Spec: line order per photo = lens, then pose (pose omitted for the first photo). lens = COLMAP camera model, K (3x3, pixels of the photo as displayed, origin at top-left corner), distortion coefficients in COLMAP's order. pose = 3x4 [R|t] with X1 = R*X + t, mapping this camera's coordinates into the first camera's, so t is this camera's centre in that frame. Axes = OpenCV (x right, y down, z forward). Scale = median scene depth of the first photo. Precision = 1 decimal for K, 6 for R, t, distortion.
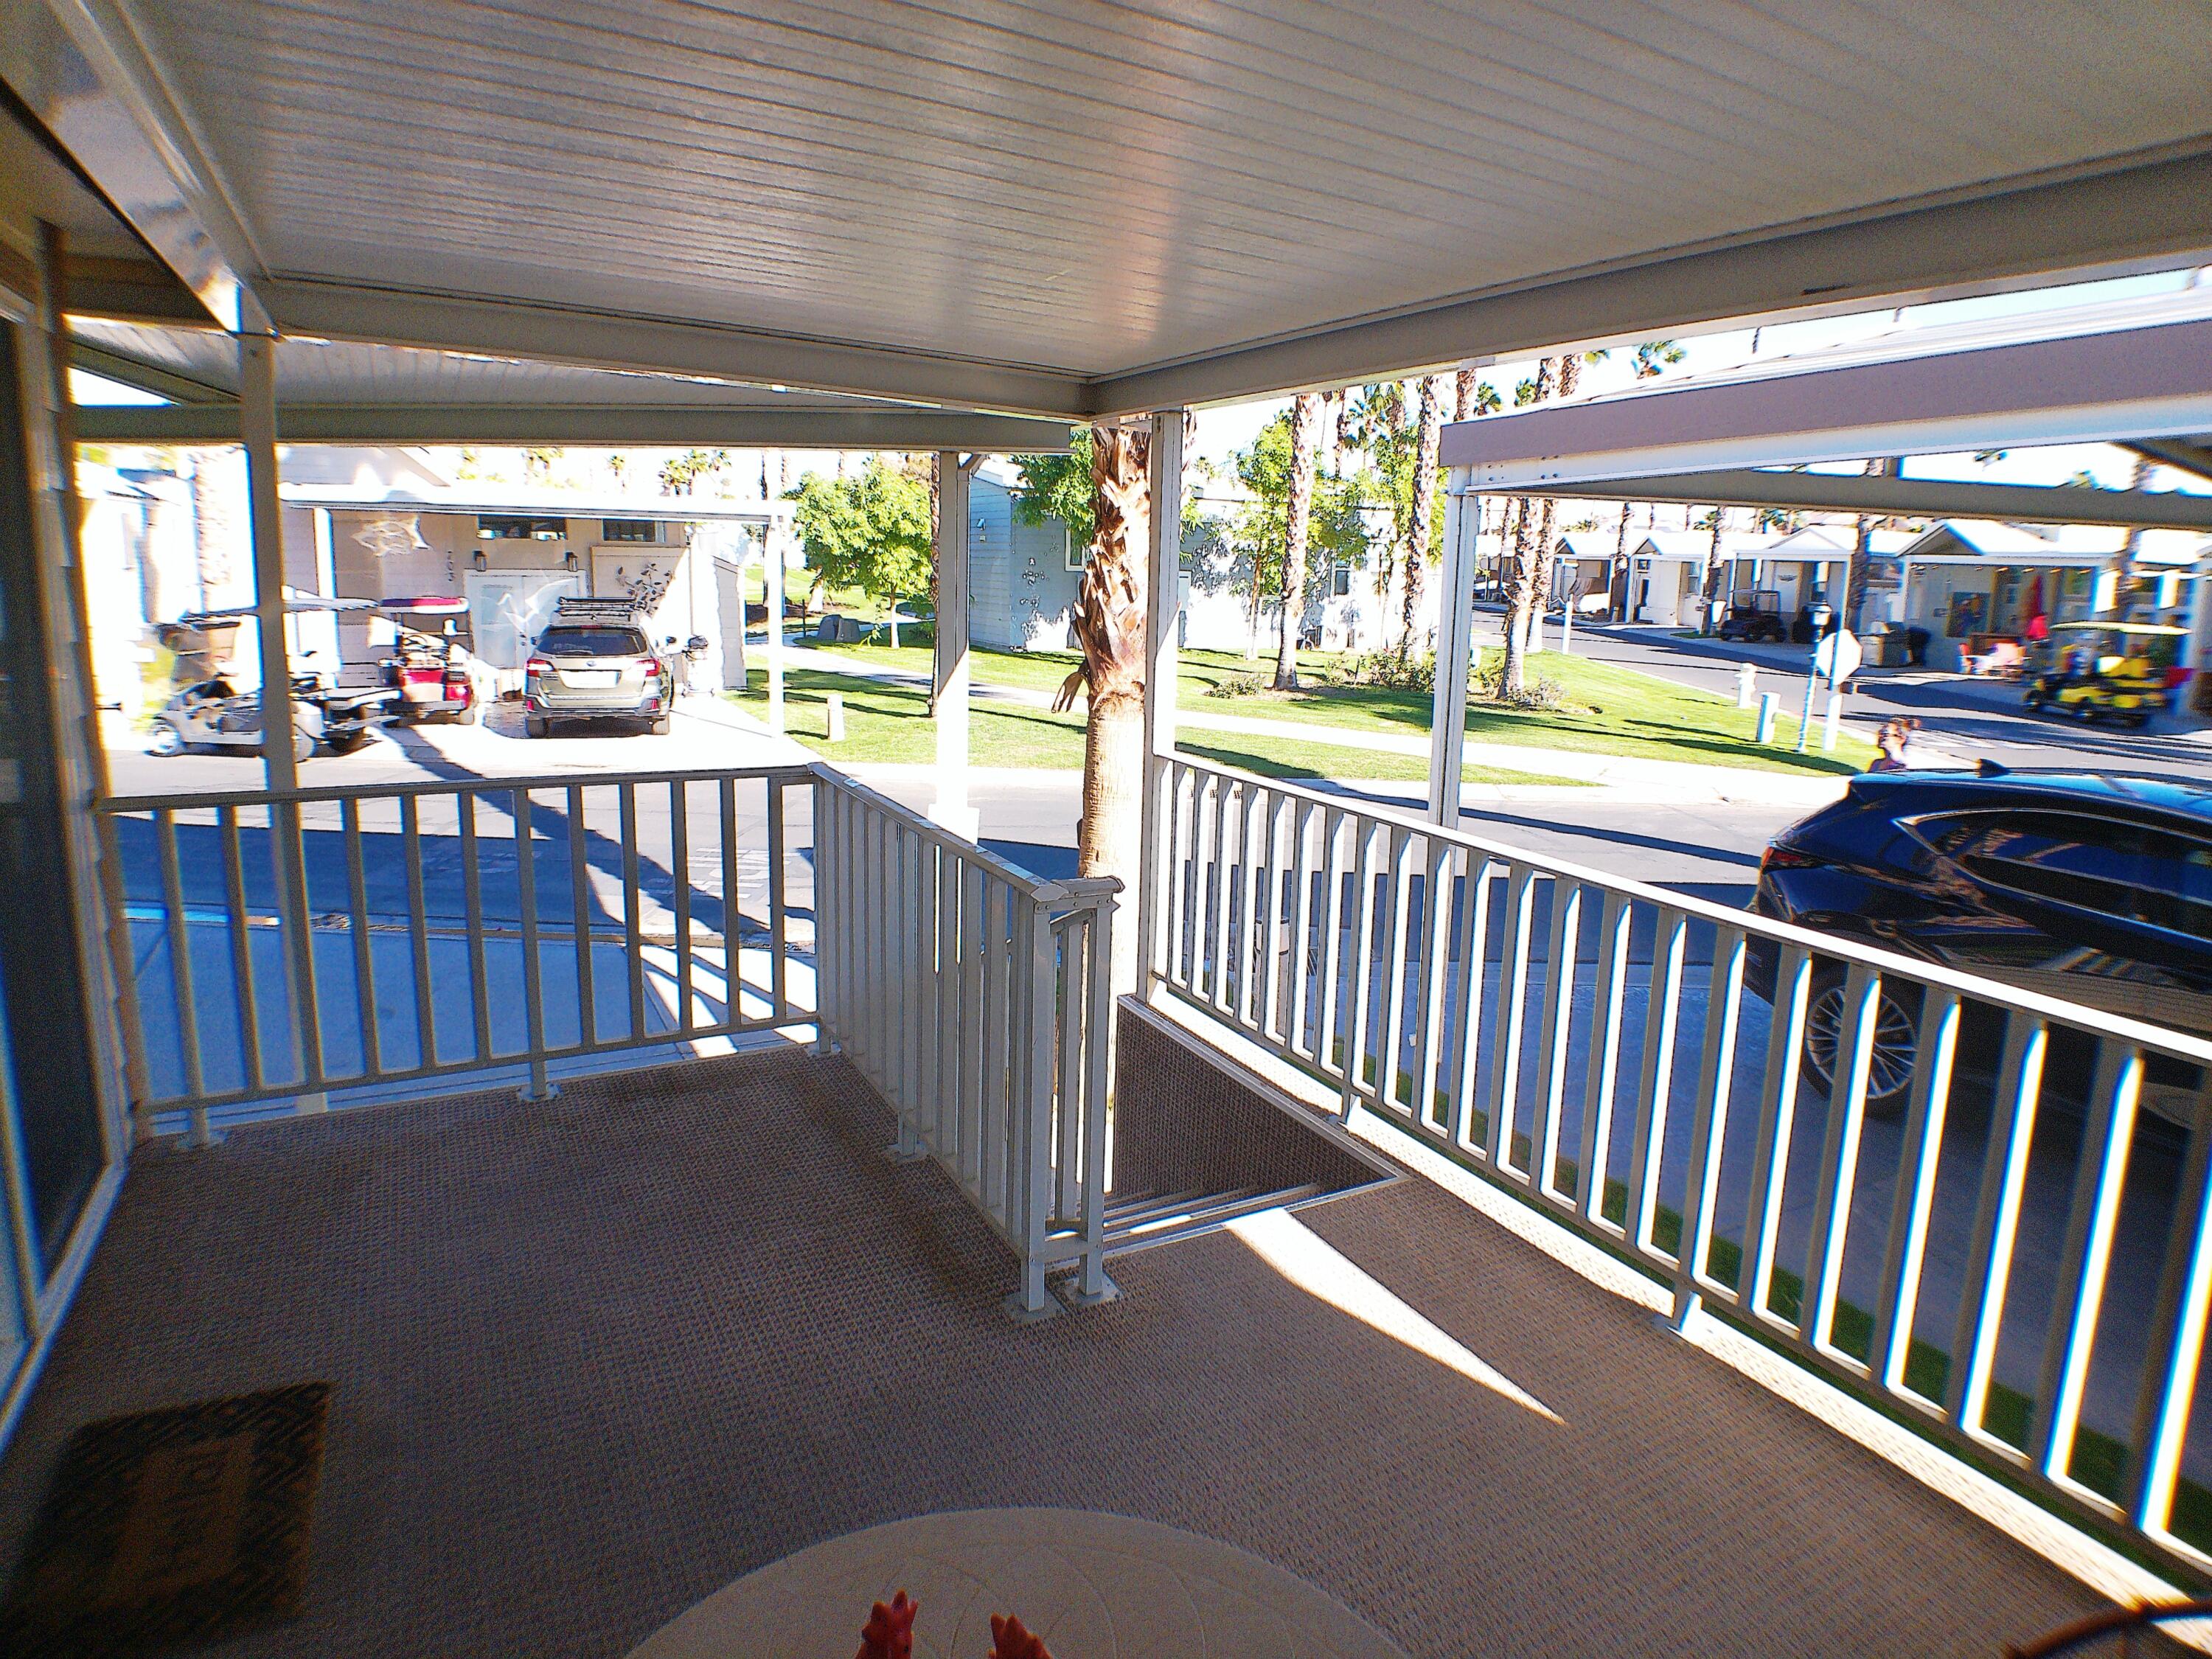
lens RADIAL K [[1293.0, 0, 1114.0], [0, 1293.0, 794.6], [0, 0, 1]] dist [-0.043693, -0.002818]
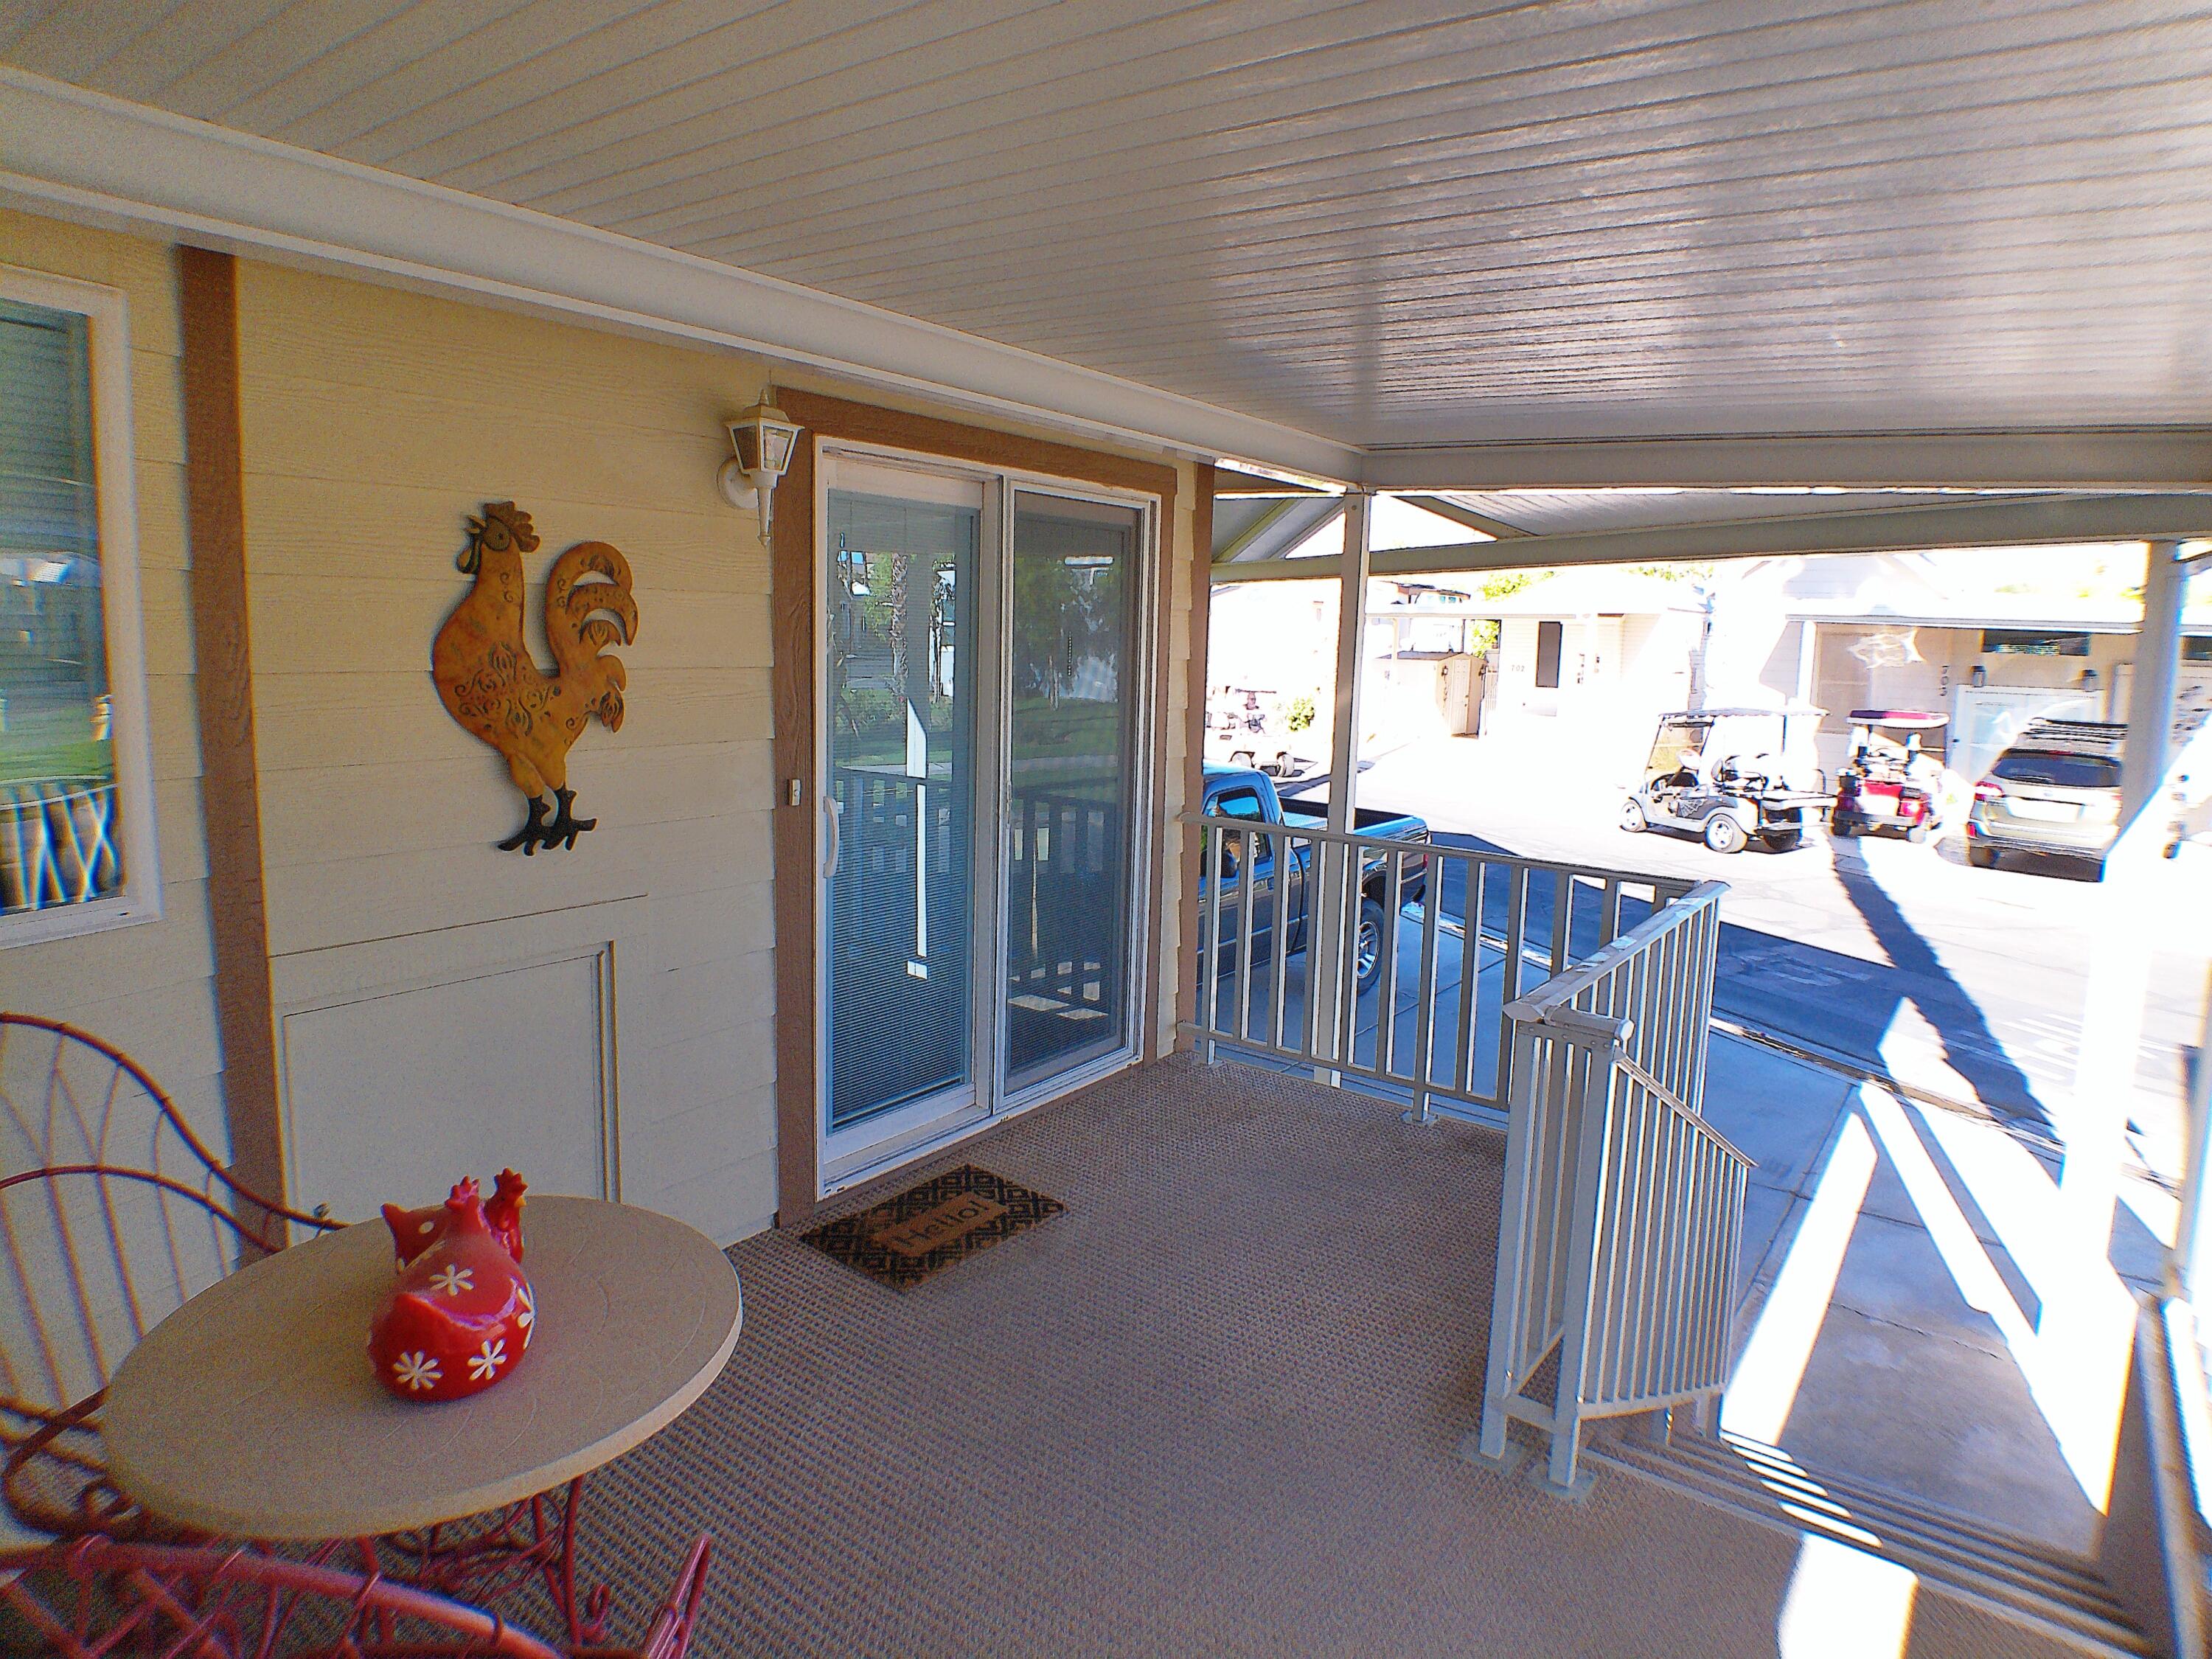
lens RADIAL K [[1293.0, 0, 1114.0], [0, 1293.0, 794.6], [0, 0, 1]] dist [-0.043693, -0.002818]
pose [[0.418913, 0.099816, -0.902524, 0.103013], [-0.178536, 0.983592, 0.025913, -0.008088], [0.890302, 0.150278, 0.429860, 0.047984]]
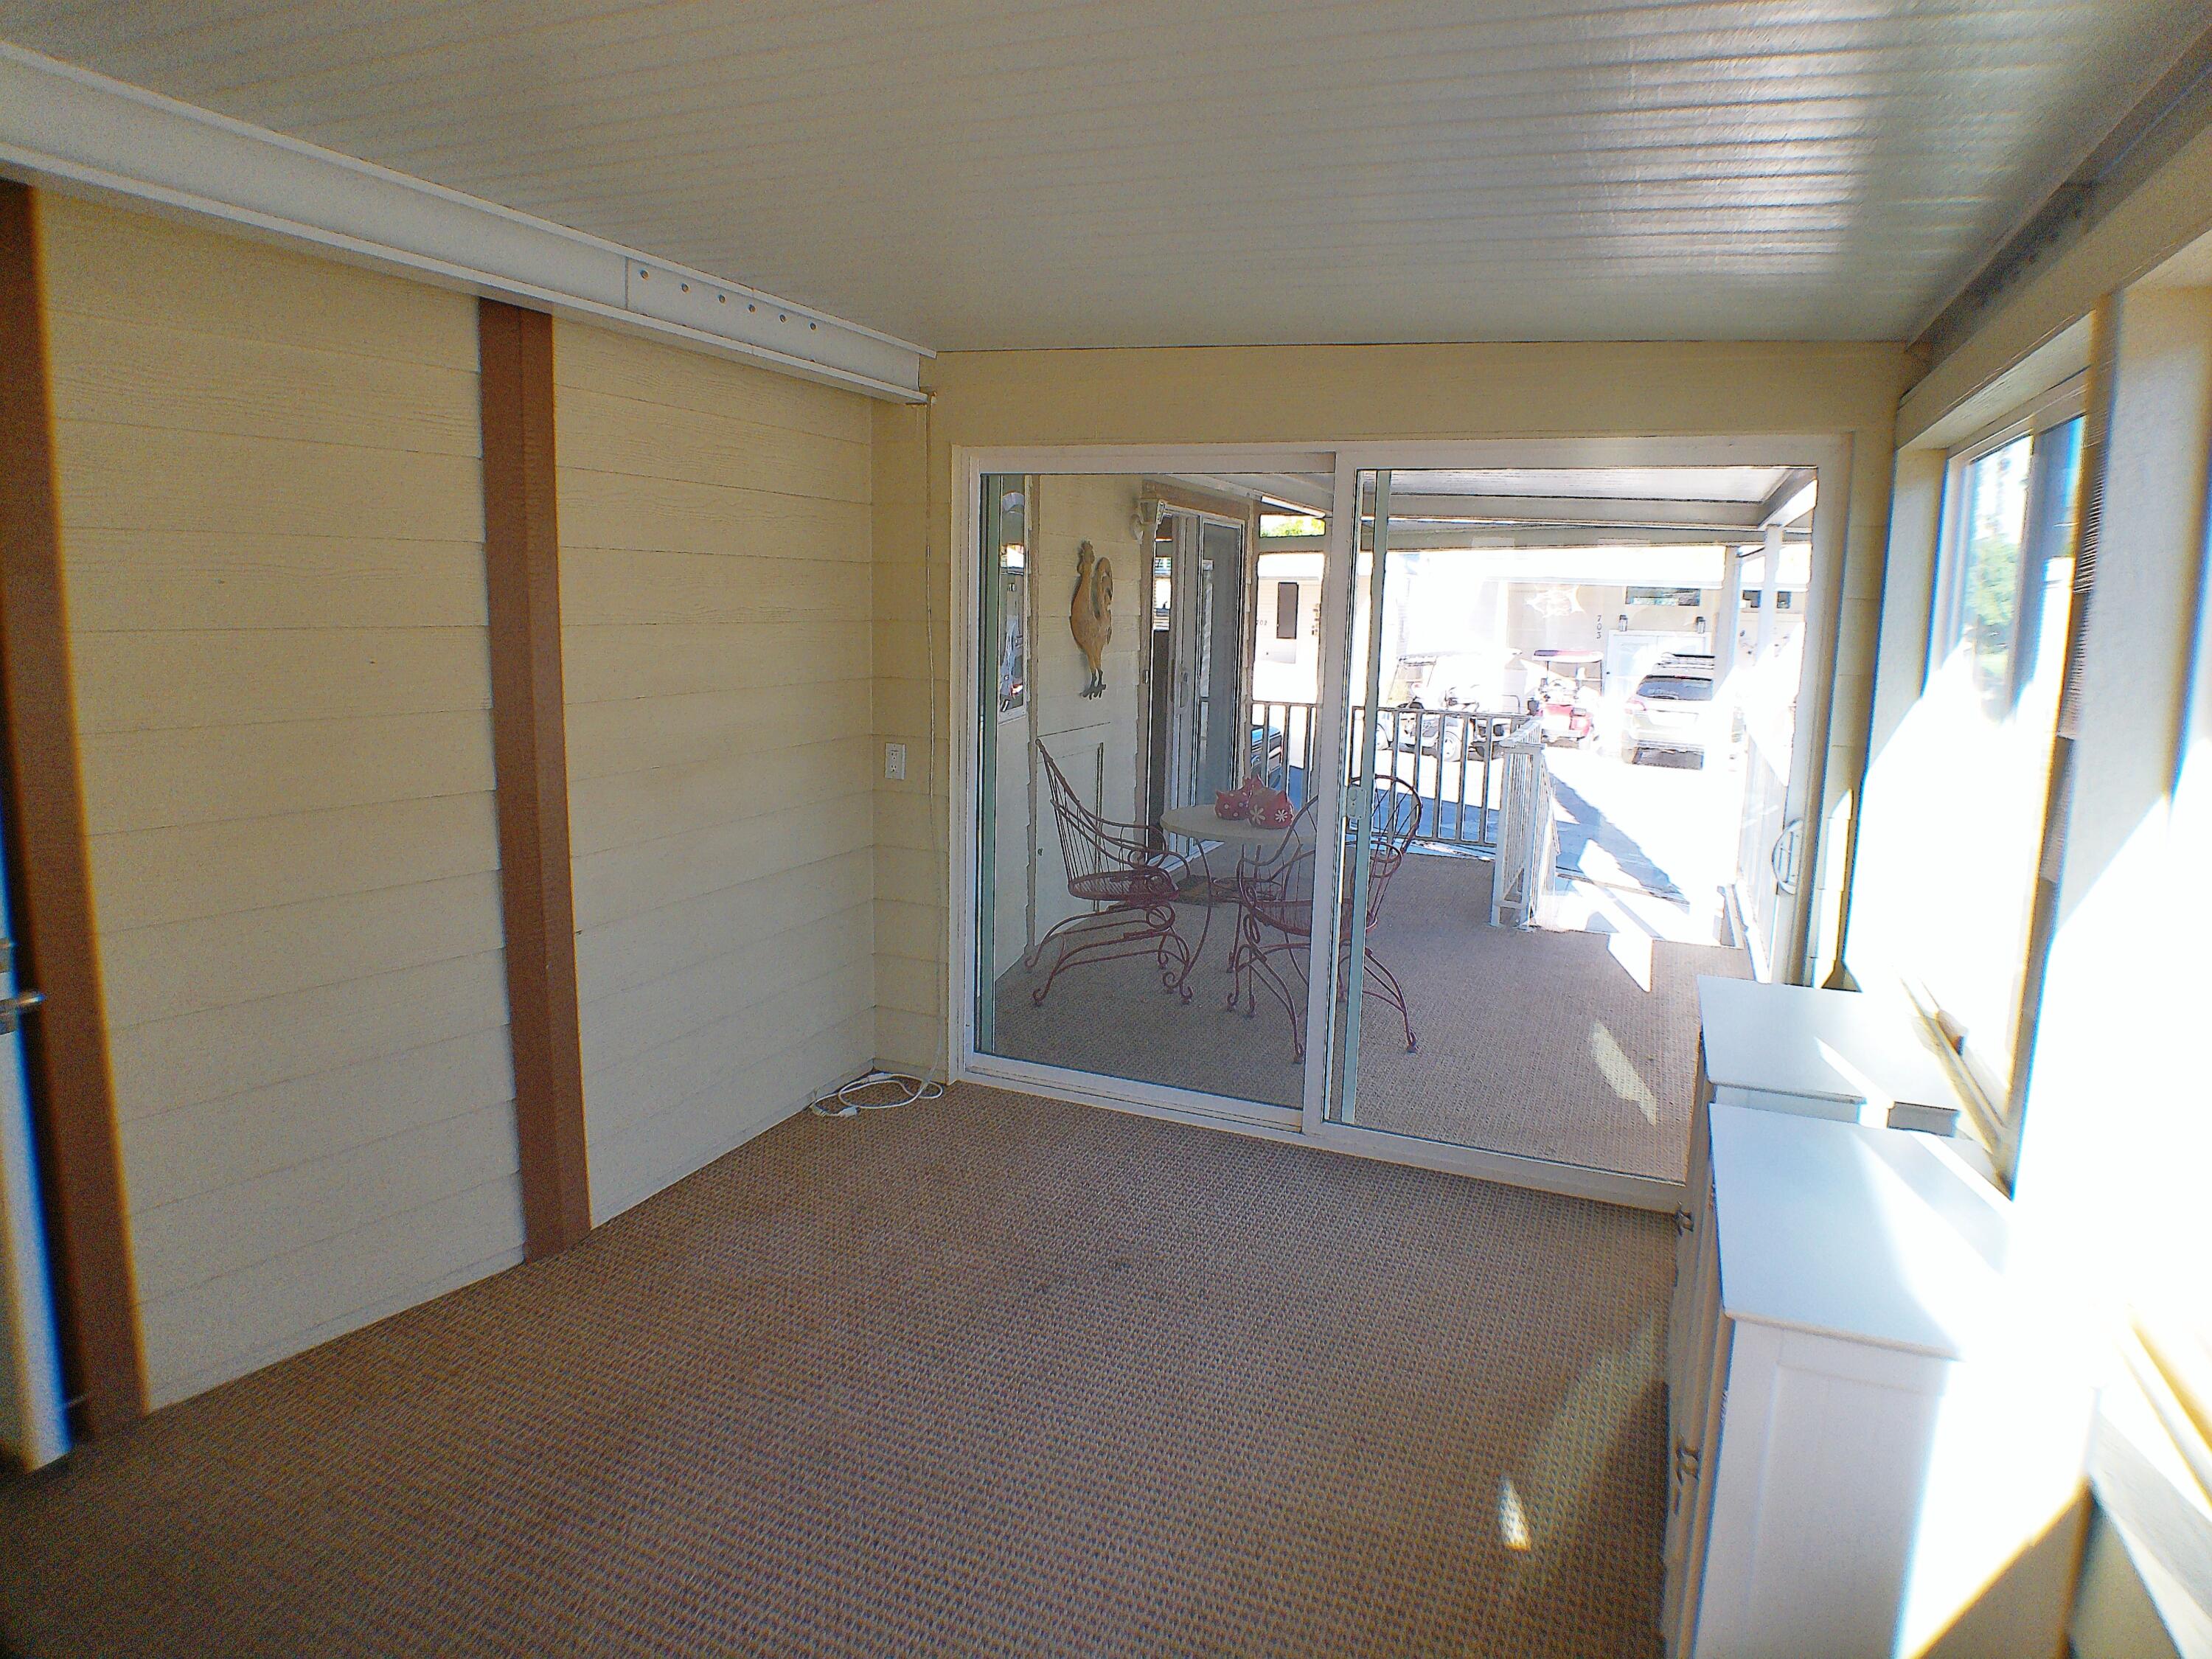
lens RADIAL K [[1366.6, 0, 1171.3], [0, 1366.6, 826.3], [0, 0, 1]] dist [0.004622, -0.016324]
pose [[0.660910, 0.118204, -0.741098, 0.246938], [-0.145867, 0.988918, 0.027647, 0.043712], [0.736153, 0.089830, 0.670828, -0.213584]]
